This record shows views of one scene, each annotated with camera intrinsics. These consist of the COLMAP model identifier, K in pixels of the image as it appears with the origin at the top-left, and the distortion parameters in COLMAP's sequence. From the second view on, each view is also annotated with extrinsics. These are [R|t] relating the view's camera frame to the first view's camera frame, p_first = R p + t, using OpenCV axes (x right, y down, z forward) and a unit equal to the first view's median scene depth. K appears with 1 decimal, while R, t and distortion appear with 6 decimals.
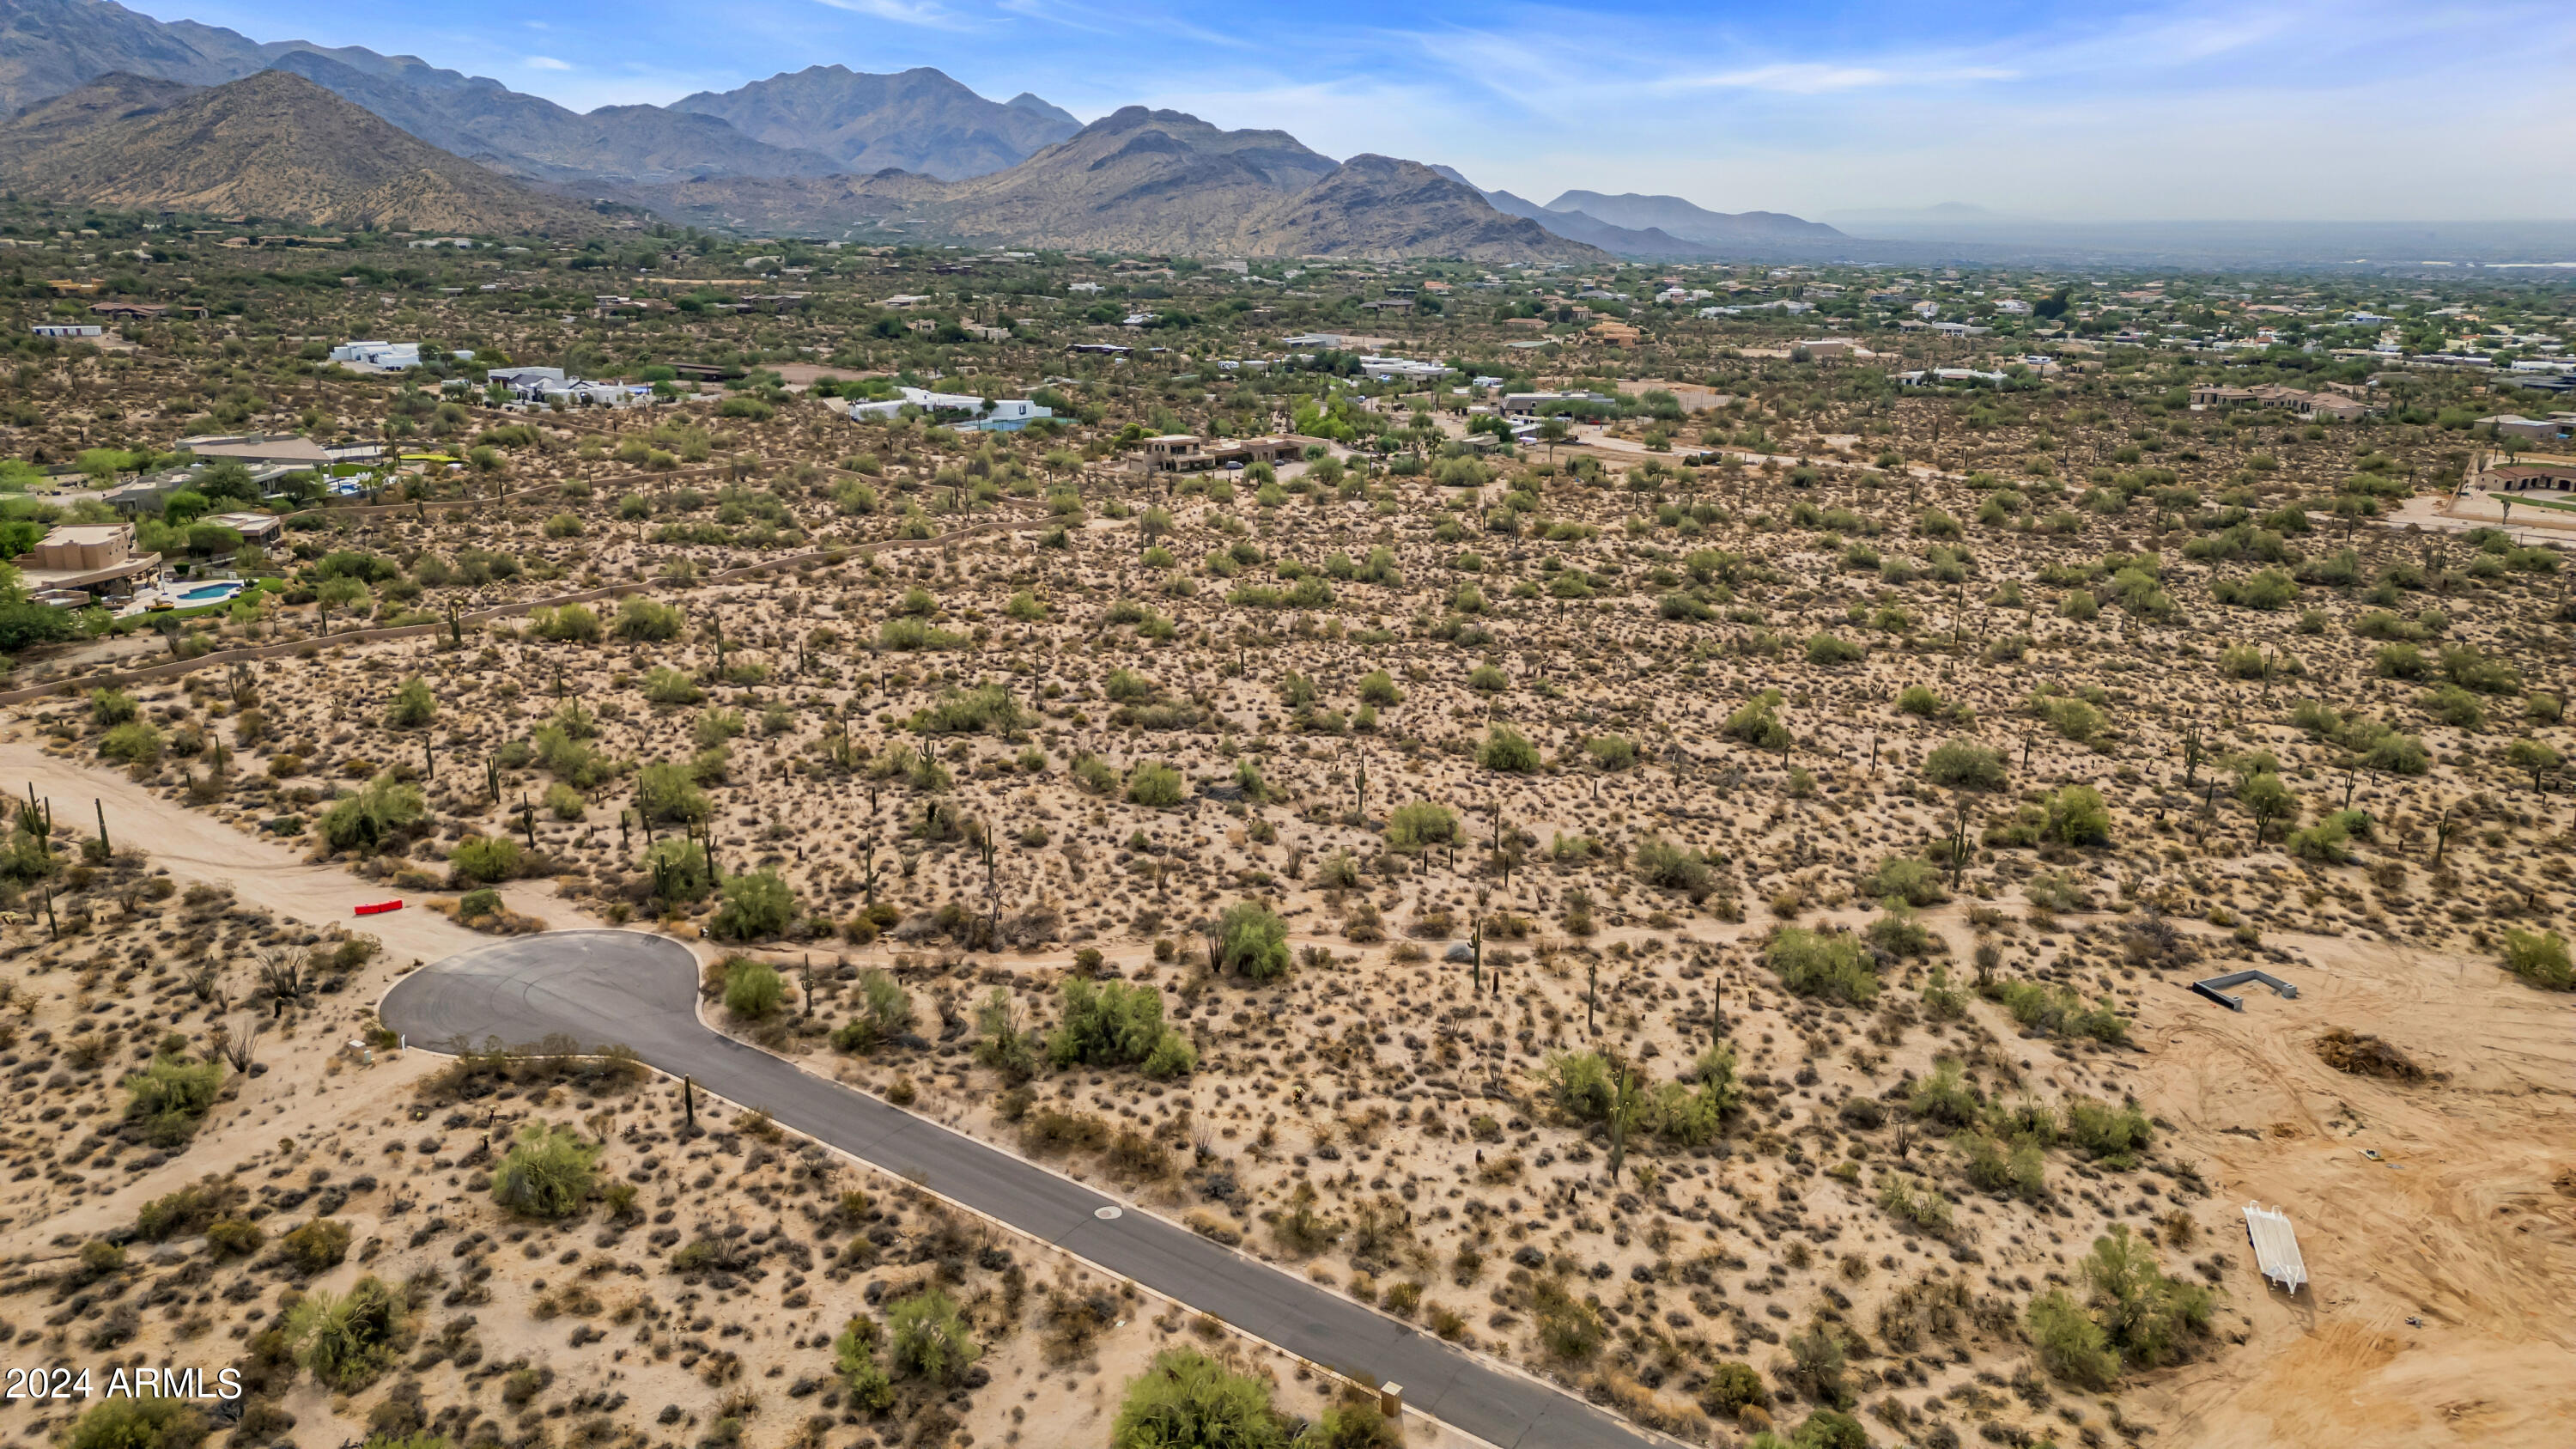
lens RADIAL K [[1764.7, 0, 1288.0], [0, 1764.7, 724.5], [0, 0, 1]] dist [0.075427, -0.076508]
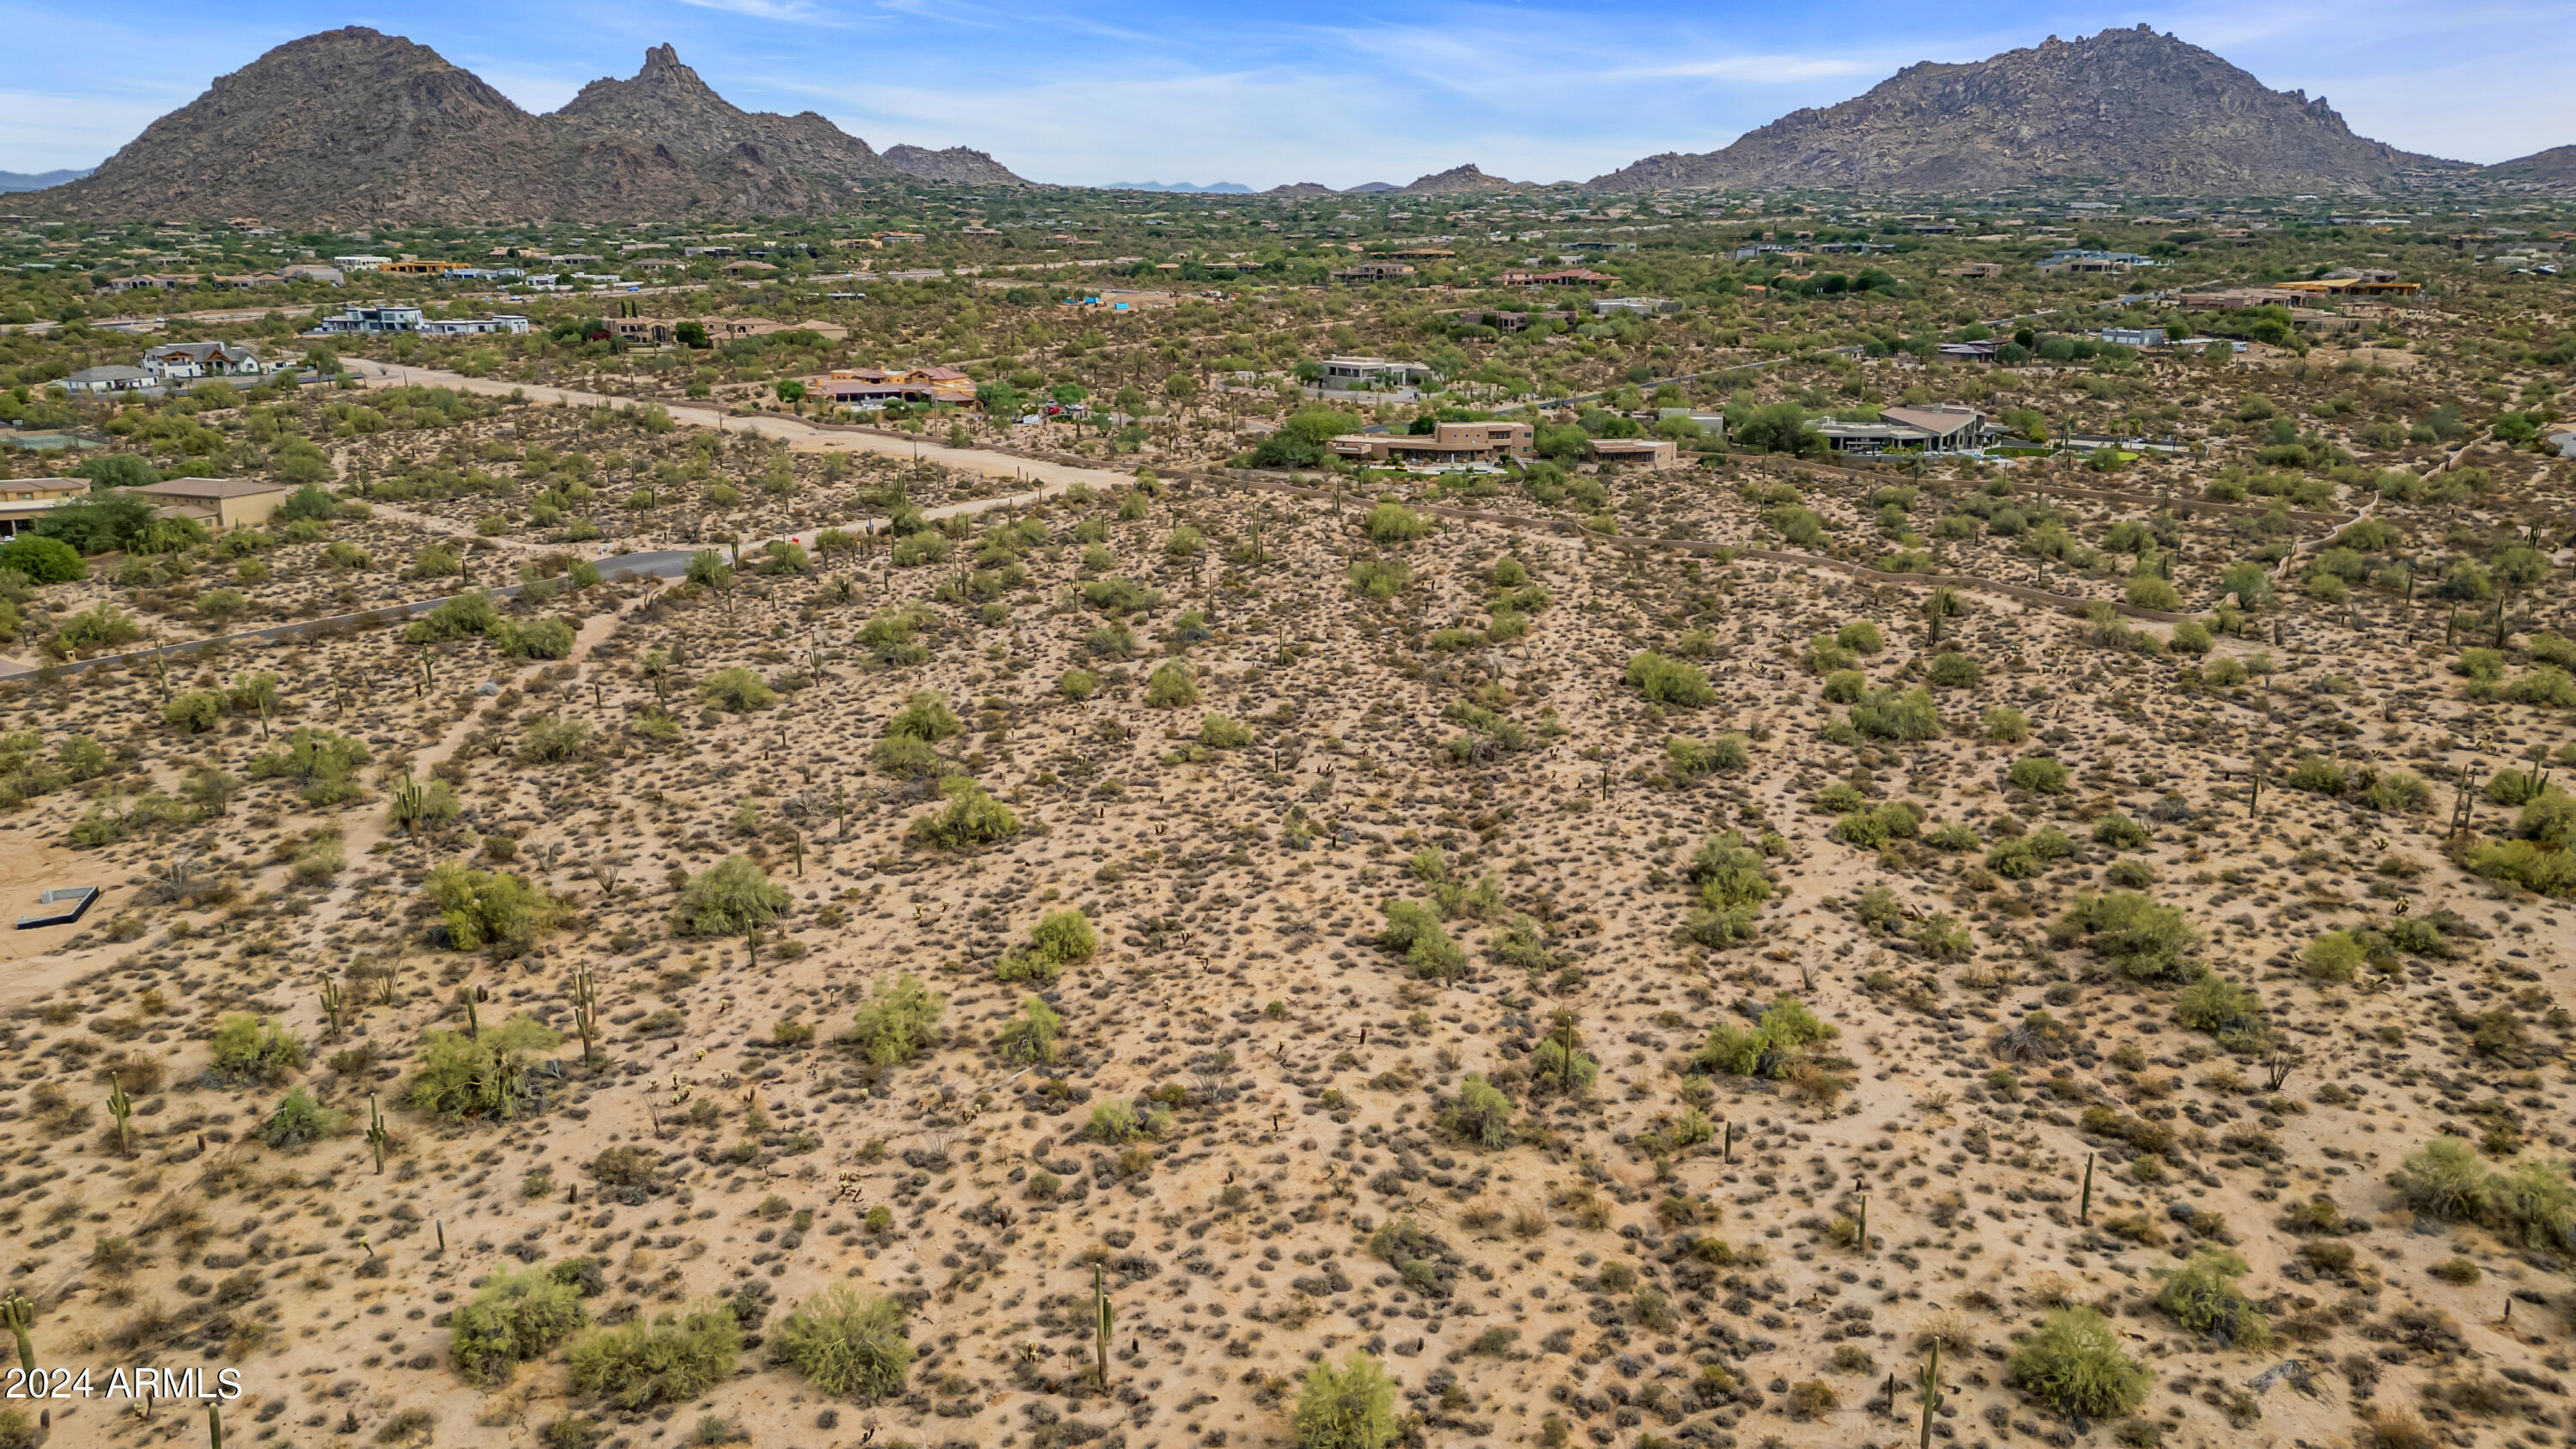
lens RADIAL K [[1797.0, 0, 1314.5], [0, 1797.0, 715.3], [0, 0, 1]] dist [0.059762, -0.061552]
pose [[-0.094286, 0.253262, -0.962792, 1.365647], [-0.278135, 0.921890, 0.269740, -0.407729], [0.955903, 0.293218, -0.016480, 1.593204]]
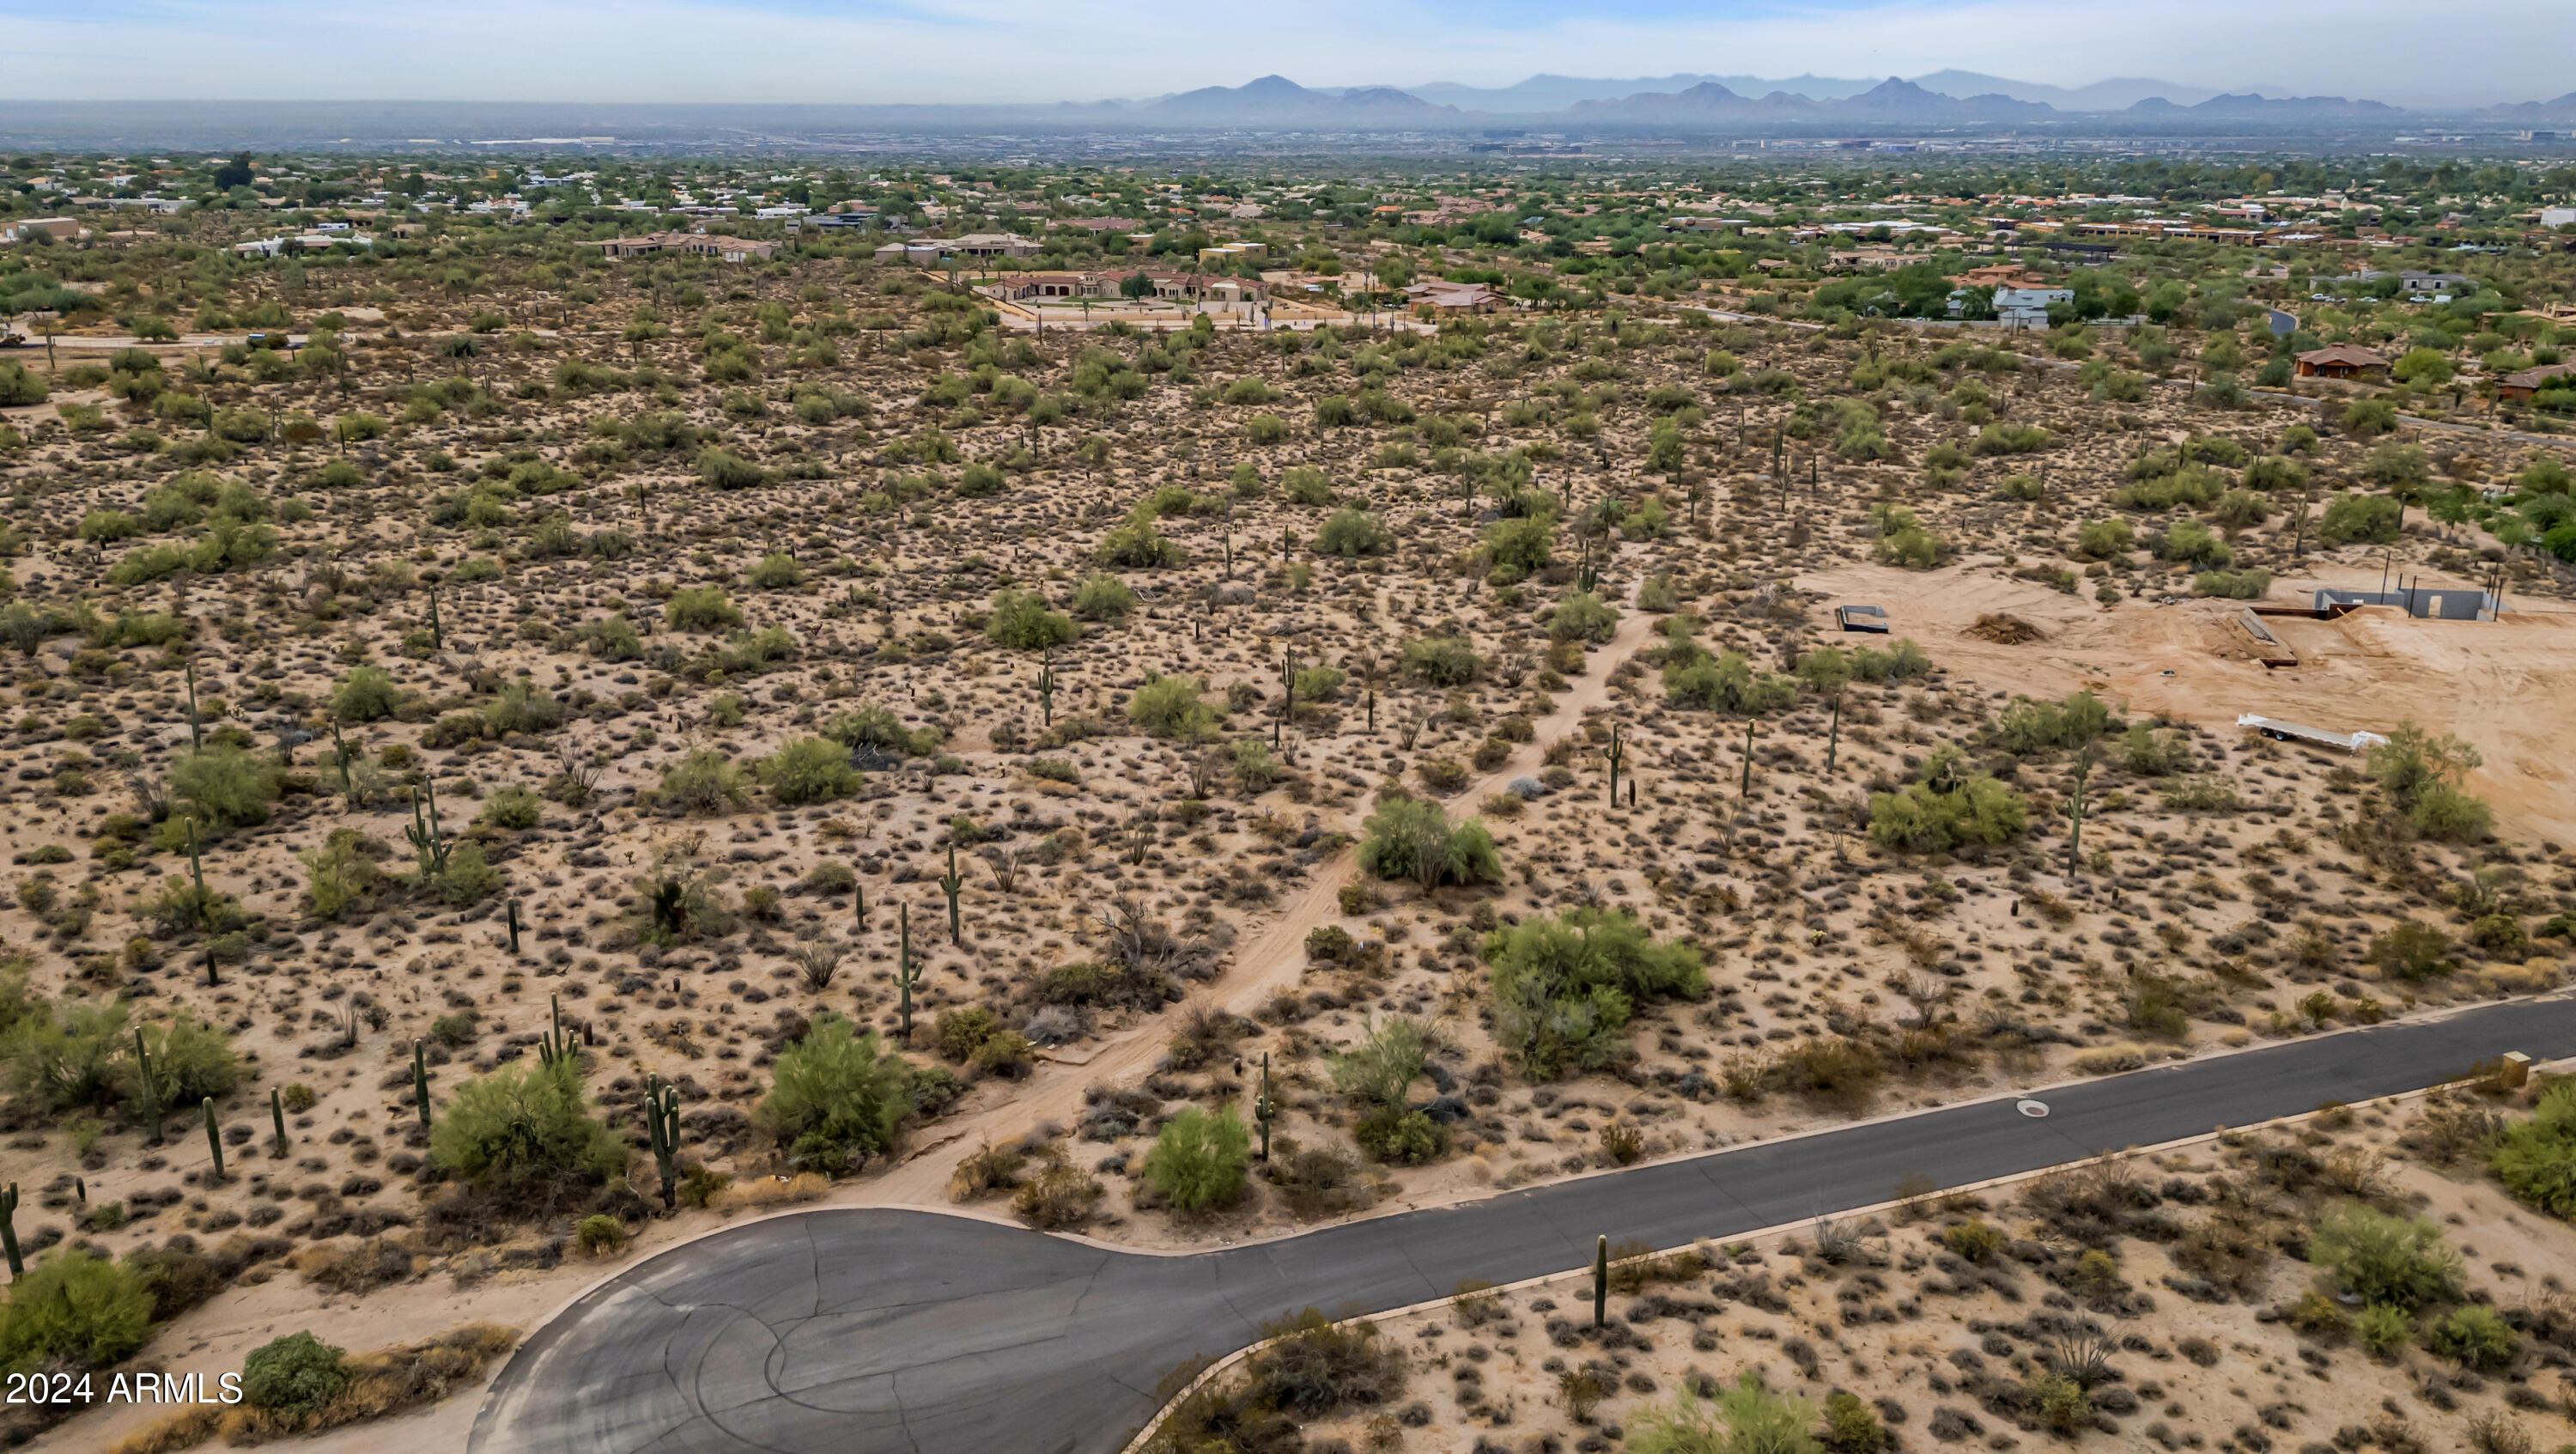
lens RADIAL K [[1955.4, 0, 1368.1], [0, 1955.4, 683.7], [0, 0, 1]] dist [0.093416, -0.114240]
pose [[0.549106, -0.244403, 0.799218, -0.611833], [0.235121, 0.962838, 0.132897, -0.048911], [-0.801998, 0.114938, 0.586165, 0.506448]]
